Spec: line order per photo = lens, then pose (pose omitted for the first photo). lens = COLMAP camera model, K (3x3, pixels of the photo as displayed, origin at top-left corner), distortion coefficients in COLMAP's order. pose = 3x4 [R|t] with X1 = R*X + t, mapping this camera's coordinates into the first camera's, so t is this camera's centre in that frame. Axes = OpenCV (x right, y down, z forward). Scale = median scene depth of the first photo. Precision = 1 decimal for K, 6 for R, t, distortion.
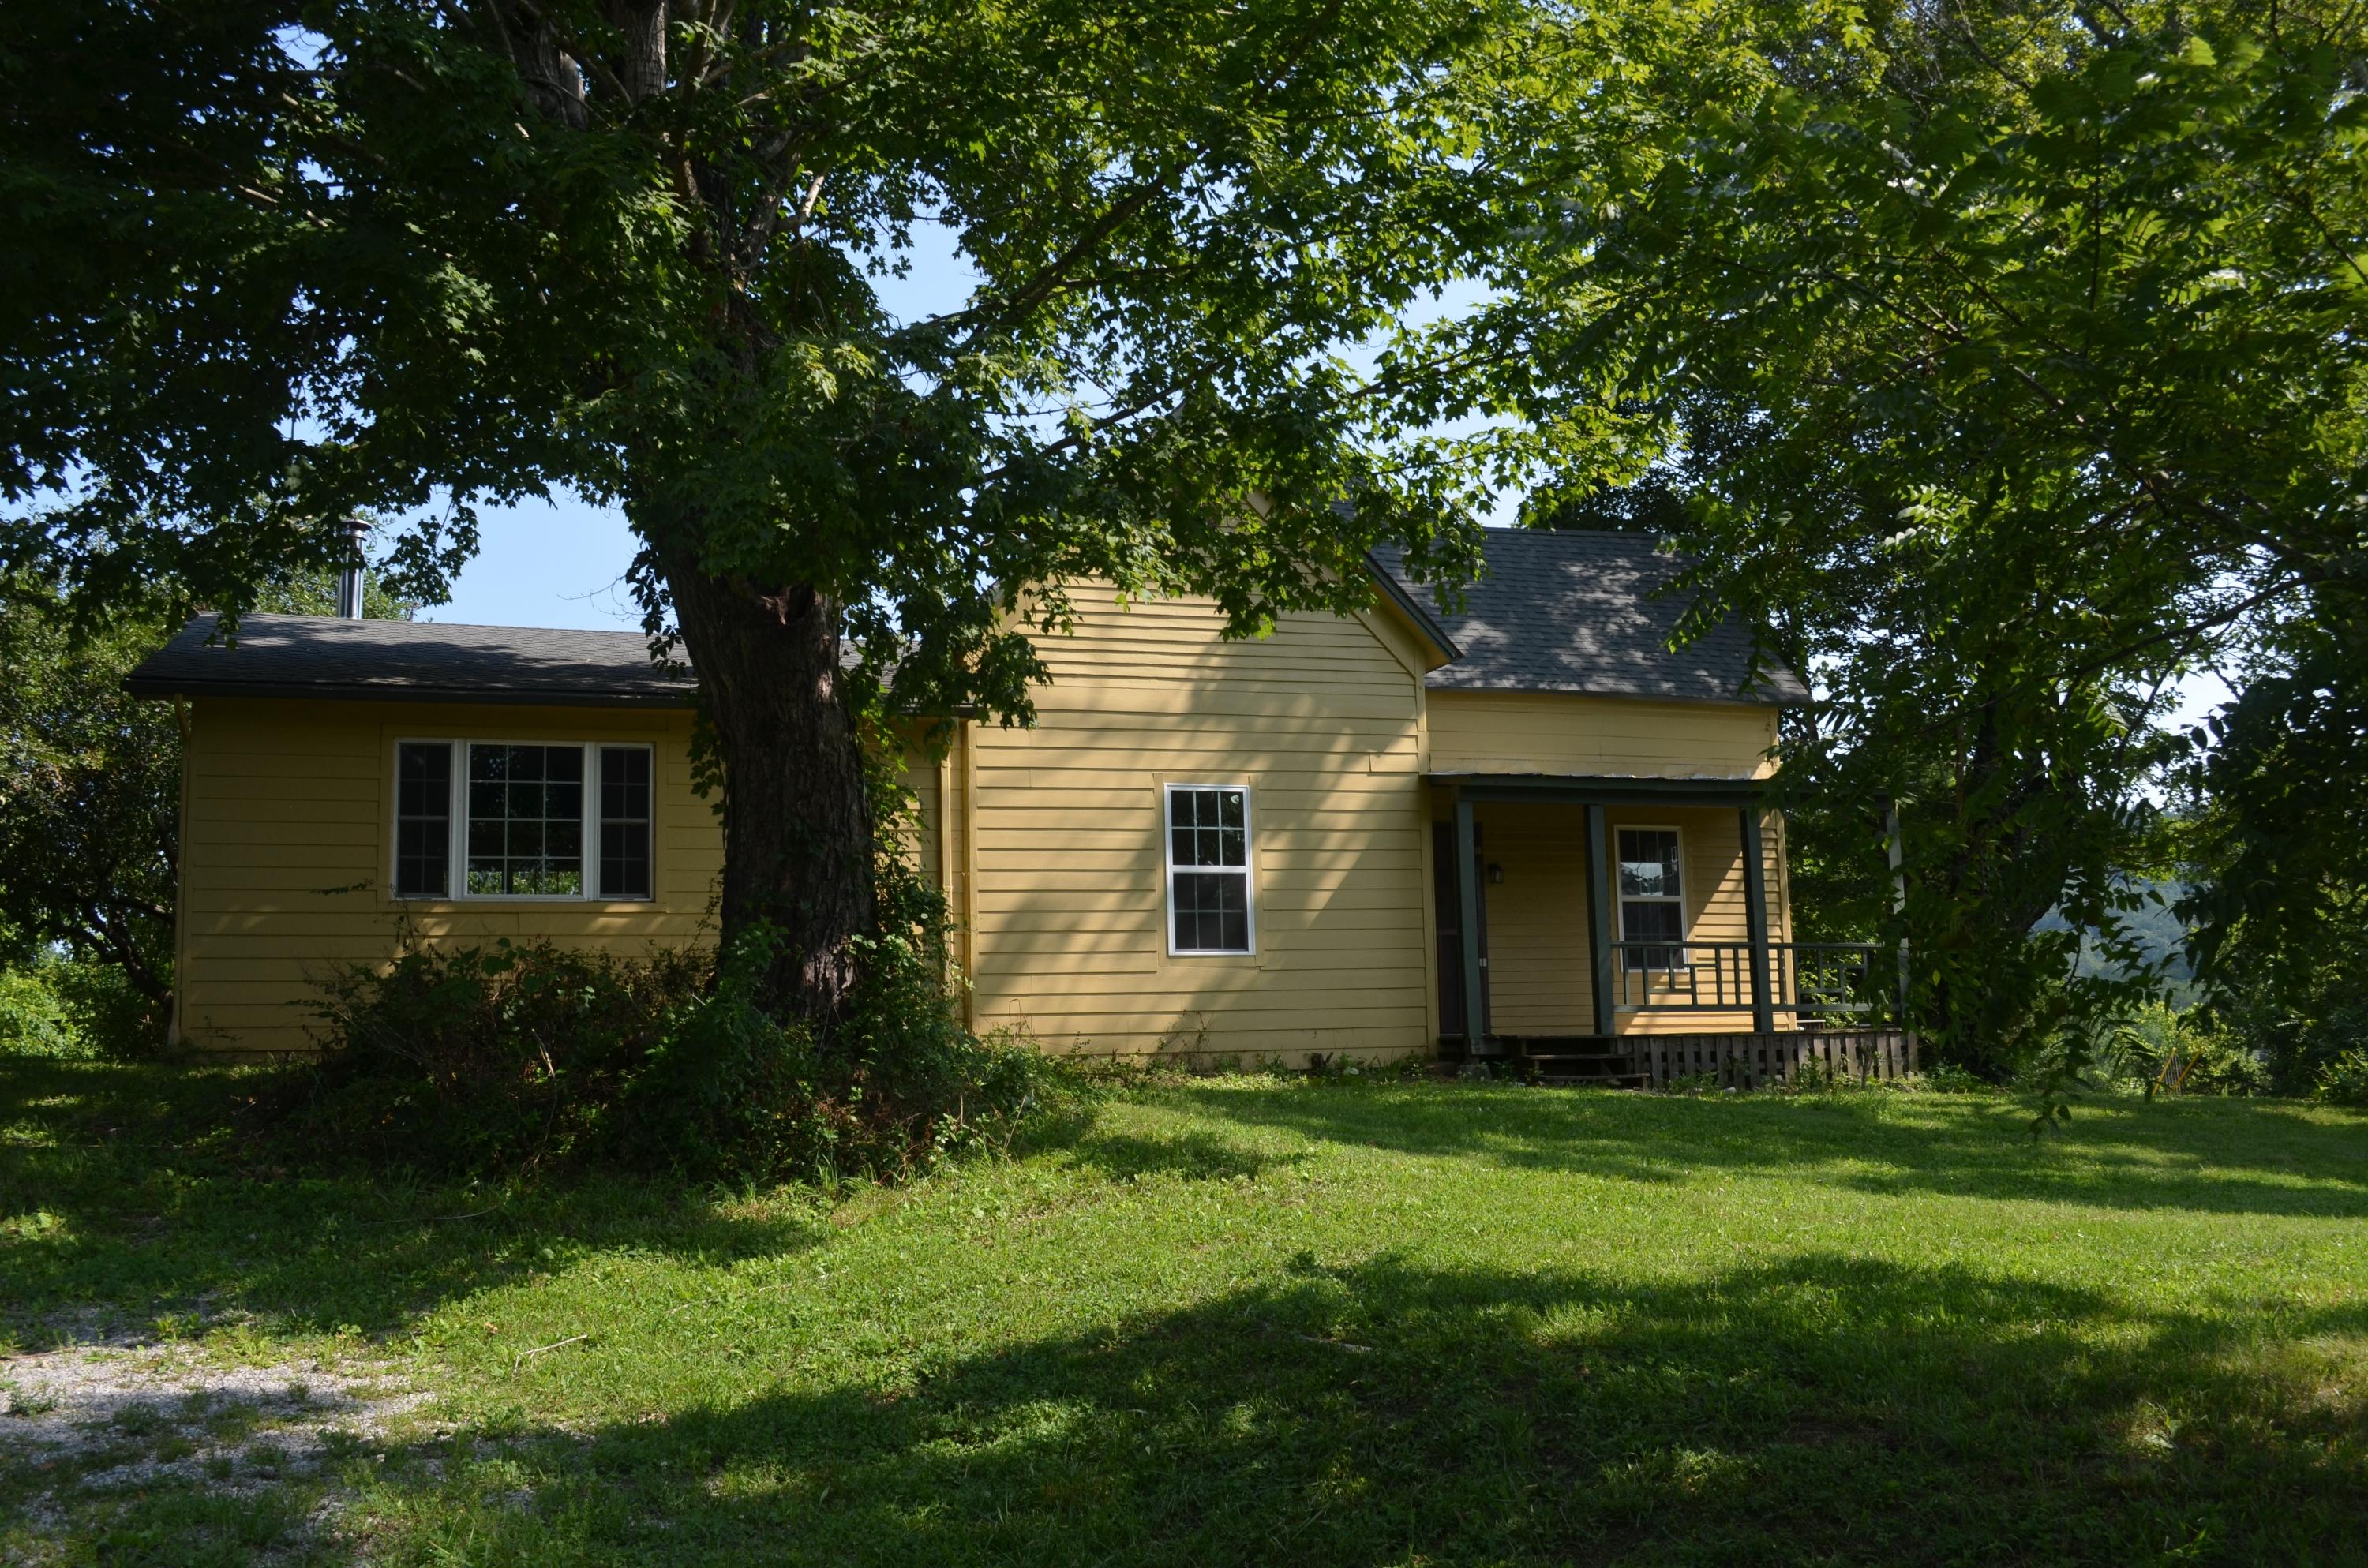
lens RADIAL K [[2218.1, 0, 1184.0], [0, 2218.1, 784.0], [0, 0, 1]] dist [-0.053642, -0.000870]
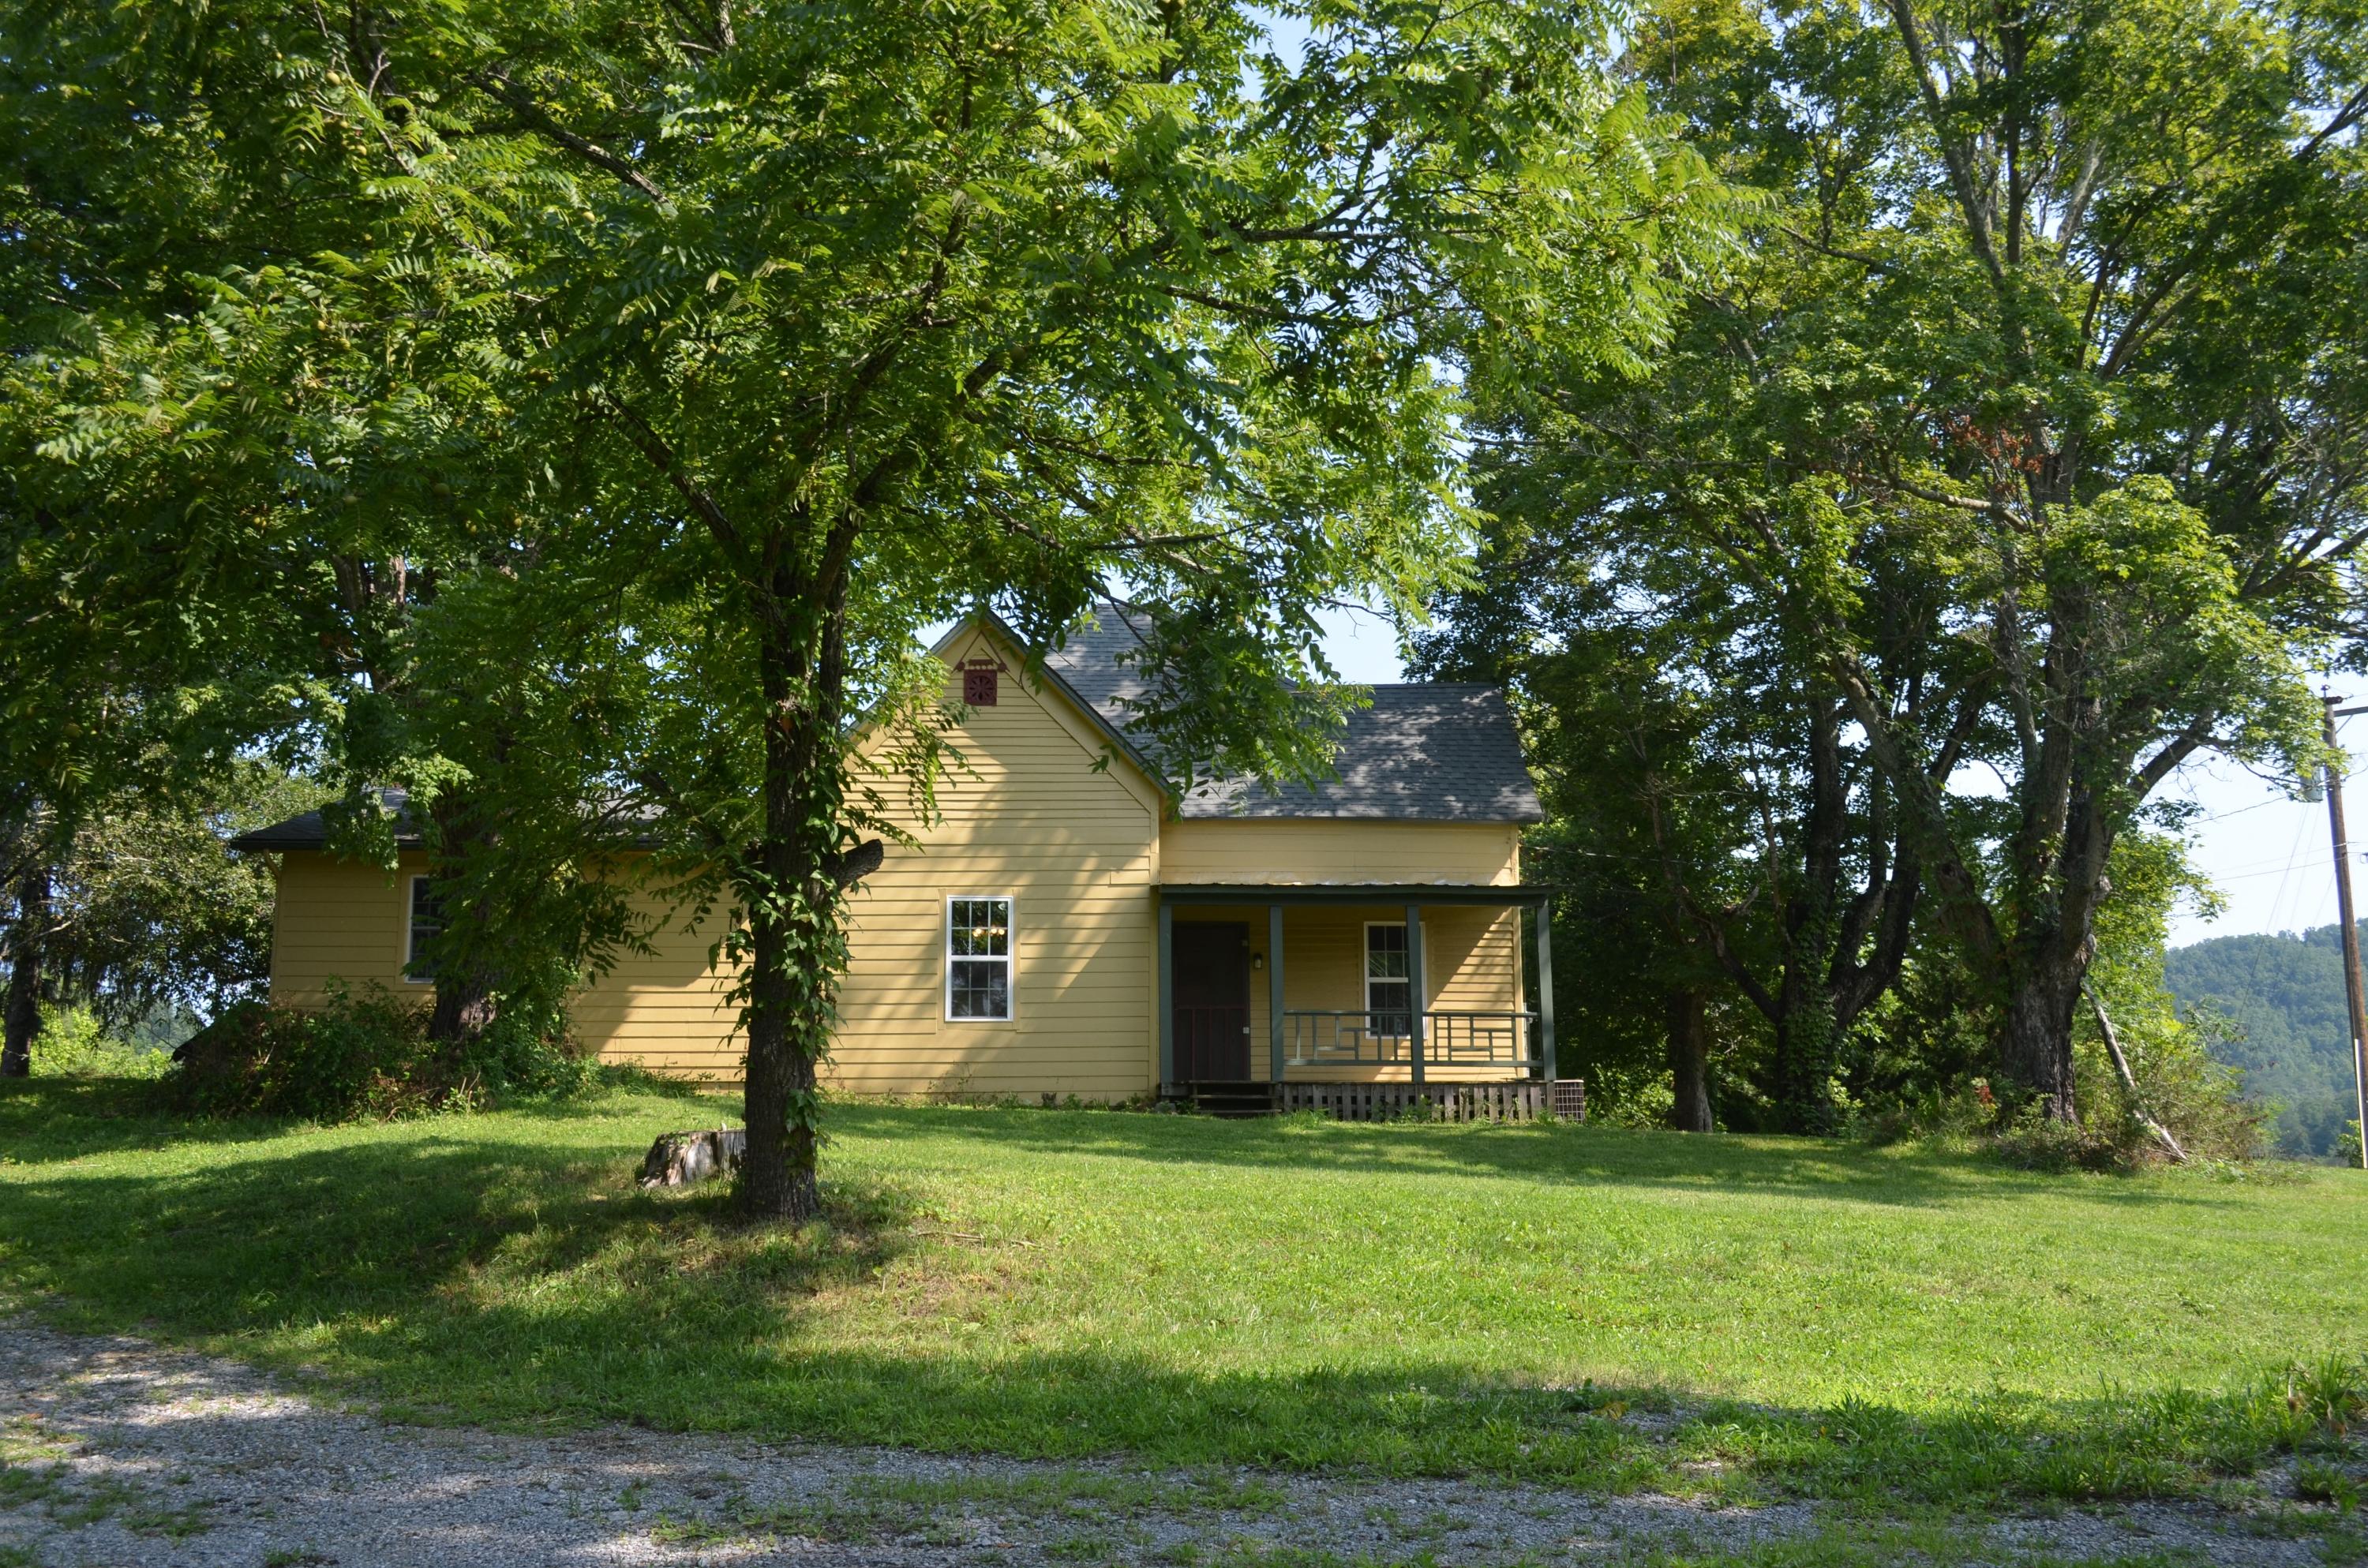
lens RADIAL K [[2218.1, 0, 1184.0], [0, 2218.1, 784.0], [0, 0, 1]] dist [-0.053642, -0.000870]
pose [[0.968420, -0.030721, -0.247423, 0.469517], [0.018105, 0.998425, -0.053108, 0.006110], [0.248665, 0.046951, 0.967451, -0.289629]]
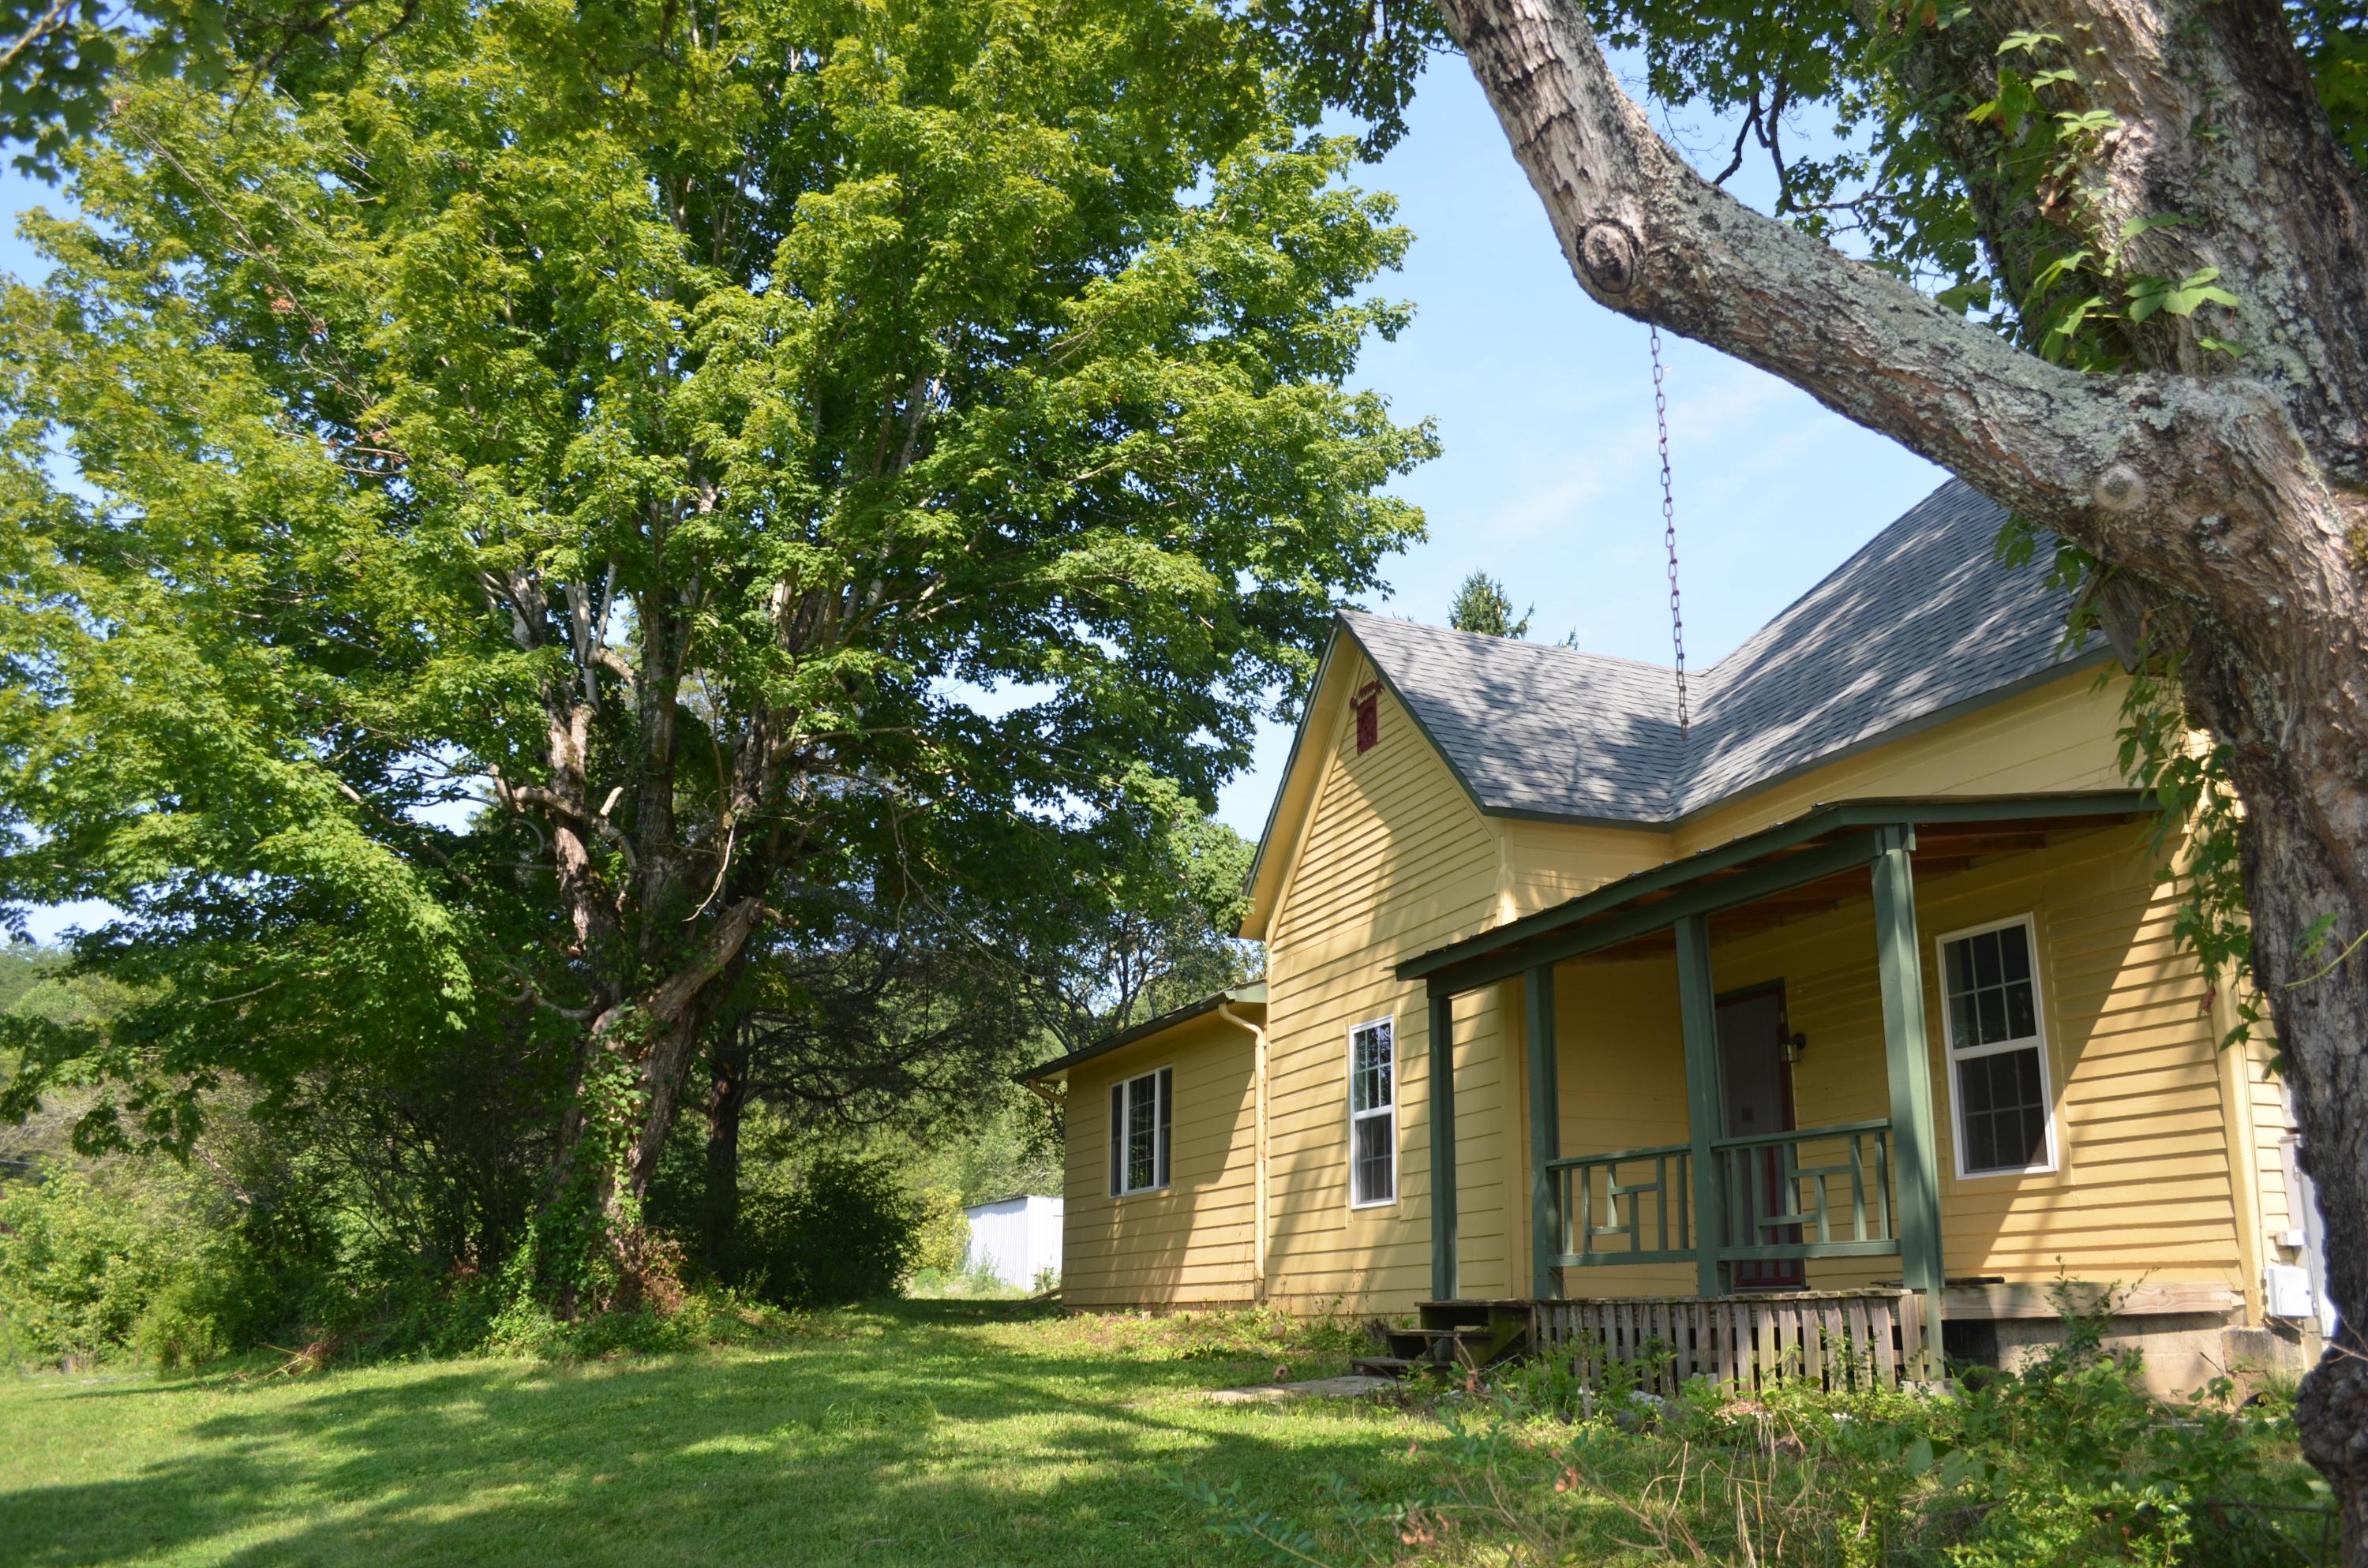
lens RADIAL K [[1858.2, 0, 1204.2], [0, 1858.2, 786.4], [0, 0, 1]] dist [-0.084445, 0.007006]
pose [[0.065930, -0.251306, -0.965660, 0.781490], [0.138033, 0.960758, -0.240607, 0.083215], [0.988231, -0.117430, 0.098032, 0.863081]]
